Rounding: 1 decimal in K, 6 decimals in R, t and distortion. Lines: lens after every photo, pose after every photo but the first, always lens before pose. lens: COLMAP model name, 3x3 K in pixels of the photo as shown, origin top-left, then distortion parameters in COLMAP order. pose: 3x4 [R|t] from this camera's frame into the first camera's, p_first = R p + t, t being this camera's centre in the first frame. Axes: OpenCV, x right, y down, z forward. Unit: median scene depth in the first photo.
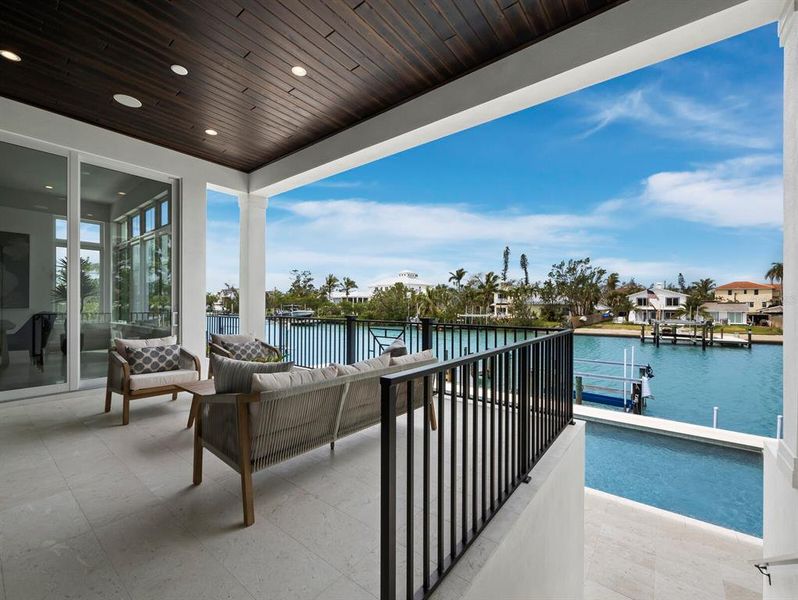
lens RADIAL K [[334.9, 0, 401.4], [0, 334.9, 304.4], [0, 0, 1]] dist [-0.003510, 0.001950]
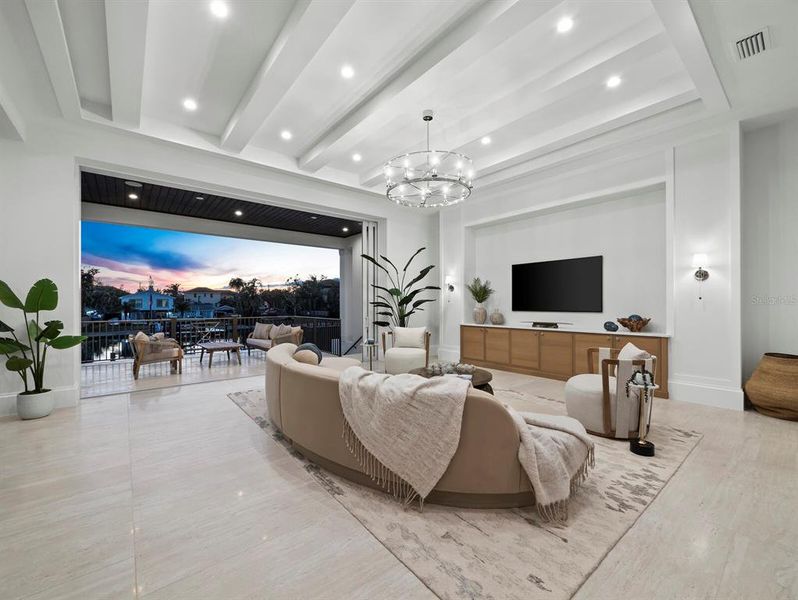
lens RADIAL K [[334.9, 0, 401.0], [0, 334.9, 305.6], [0, 0, 1]] dist [-0.003510, 0.001950]
pose [[0.208450, -0.009645, 0.977985, -0.139669], [0.007669, 0.999937, 0.008227, -0.002333], [-0.978003, 0.005785, 0.208511, -0.038353]]
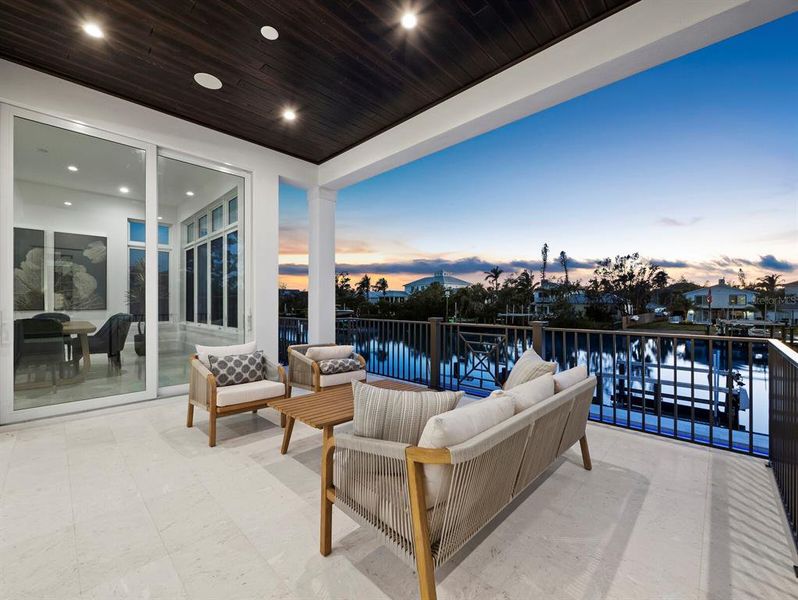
lens RADIAL K [[334.9, 0, 400.3], [0, 334.9, 299.3], [0, 0, 1]] dist [-0.003510, 0.001950]
pose [[0.995056, -0.005499, -0.099166, -0.011503], [0.004143, 0.999895, -0.013879, -0.000185], [0.099231, 0.013399, 0.994974, 0.008664]]
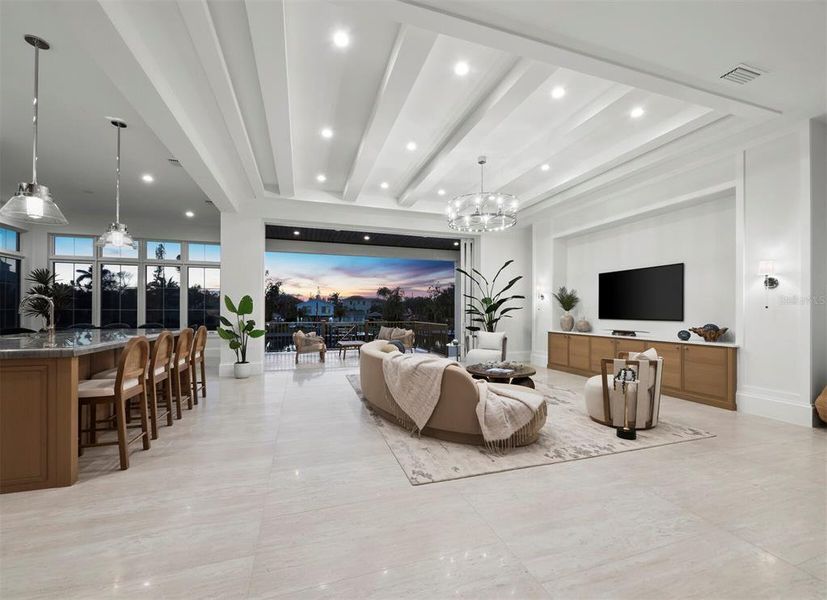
lens RADIAL K [[348.1, 0, 419.8], [0, 348.1, 312.7], [0, 0, 1]] dist [0.000333, -0.000318]
pose [[0.540380, -0.006328, 0.841397, -0.154876], [0.002919, 0.999980, 0.005646, -0.002329], [-0.841416, -0.000595, 0.540387, -0.064703]]
